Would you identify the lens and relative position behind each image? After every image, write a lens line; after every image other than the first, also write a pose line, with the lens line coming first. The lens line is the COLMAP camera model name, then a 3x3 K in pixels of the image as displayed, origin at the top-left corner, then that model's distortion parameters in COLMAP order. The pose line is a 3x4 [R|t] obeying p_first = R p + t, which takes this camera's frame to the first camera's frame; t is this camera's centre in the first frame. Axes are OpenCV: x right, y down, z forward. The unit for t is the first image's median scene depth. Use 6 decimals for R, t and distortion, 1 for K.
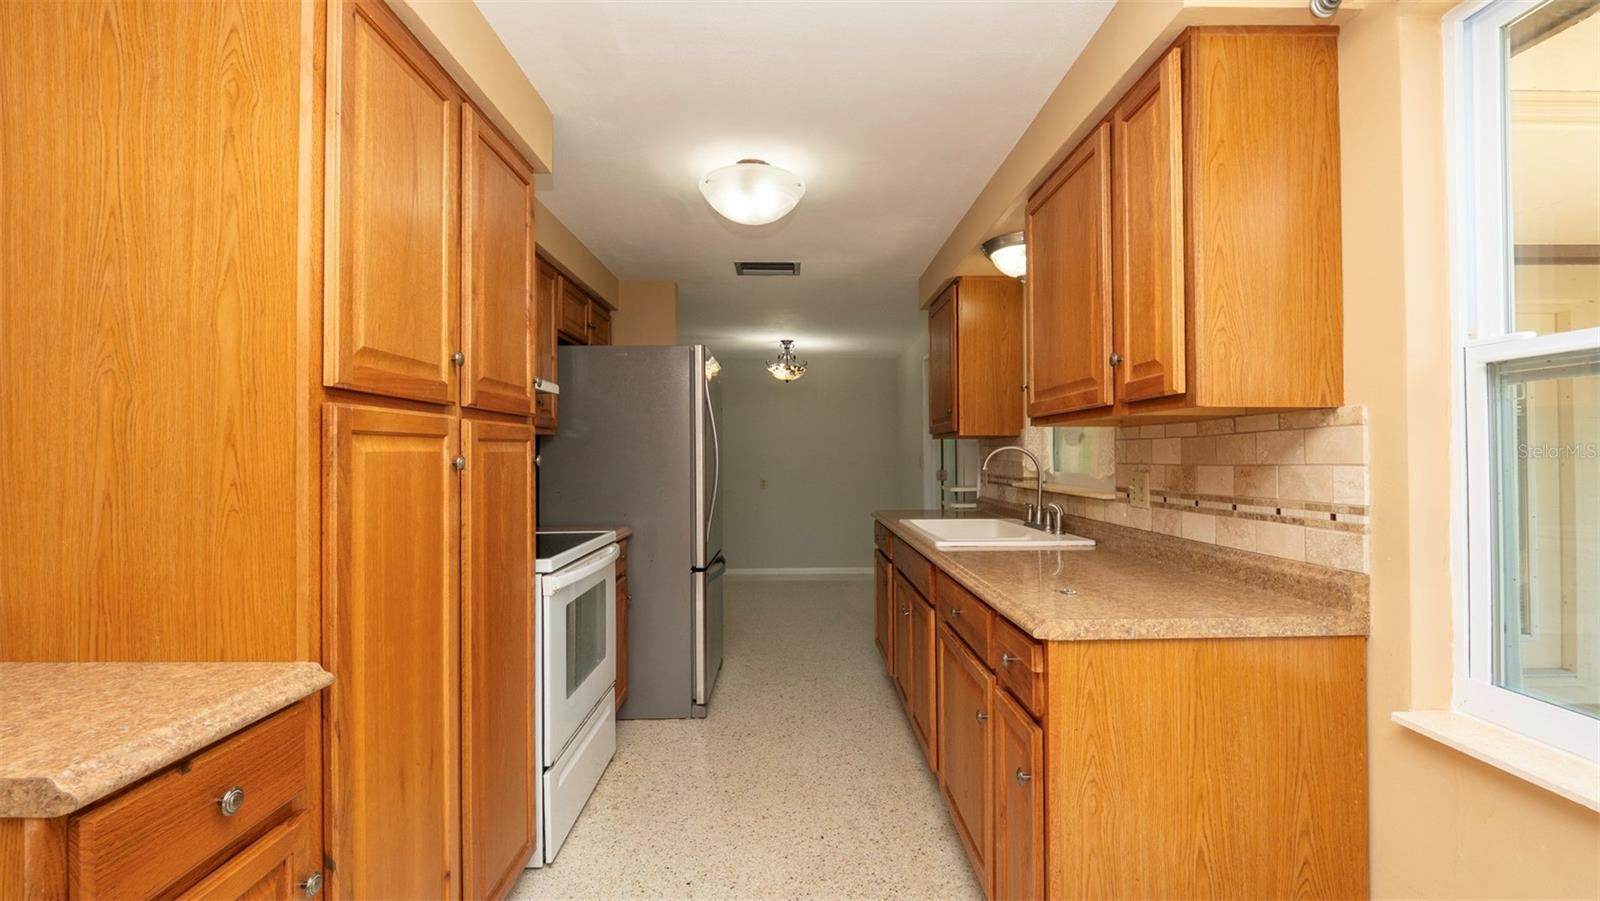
lens RADIAL K [[667.7, 0, 802.3], [0, 667.7, 450.0], [0, 0, 1]] dist [0.003549, -0.006119]
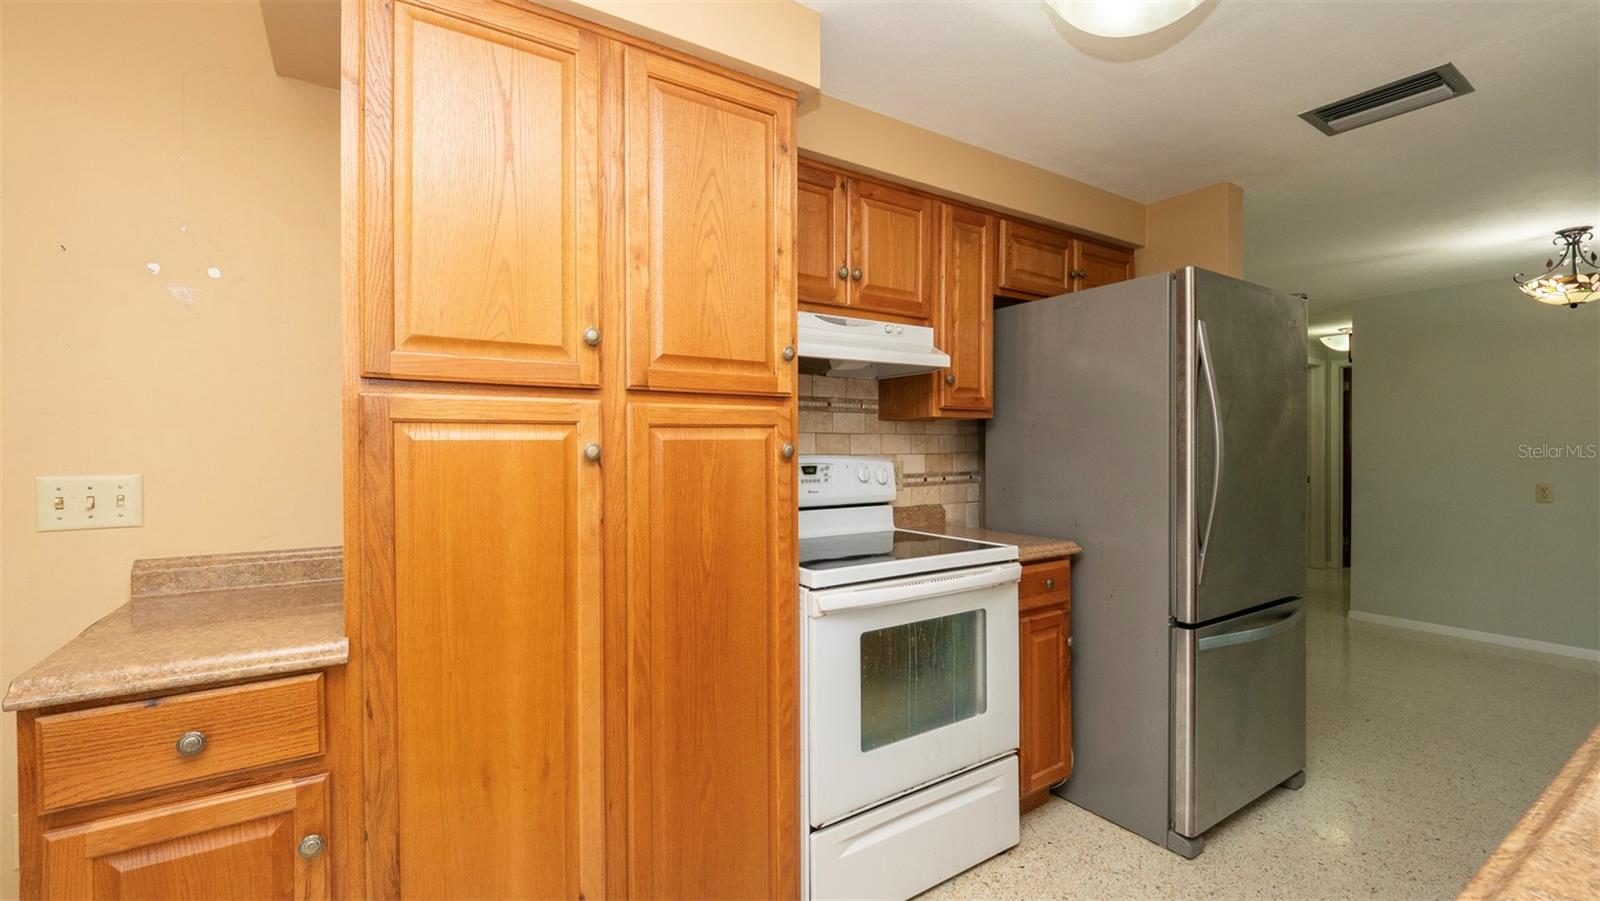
lens RADIAL K [[667.7, 0, 798.8], [0, 667.7, 453.7], [0, 0, 1]] dist [0.003549, -0.006119]
pose [[0.530197, 0.011967, -0.847790, 0.189904], [0.006449, 0.999815, 0.018146, 0.003471], [0.847850, -0.015088, 0.530021, 0.361254]]
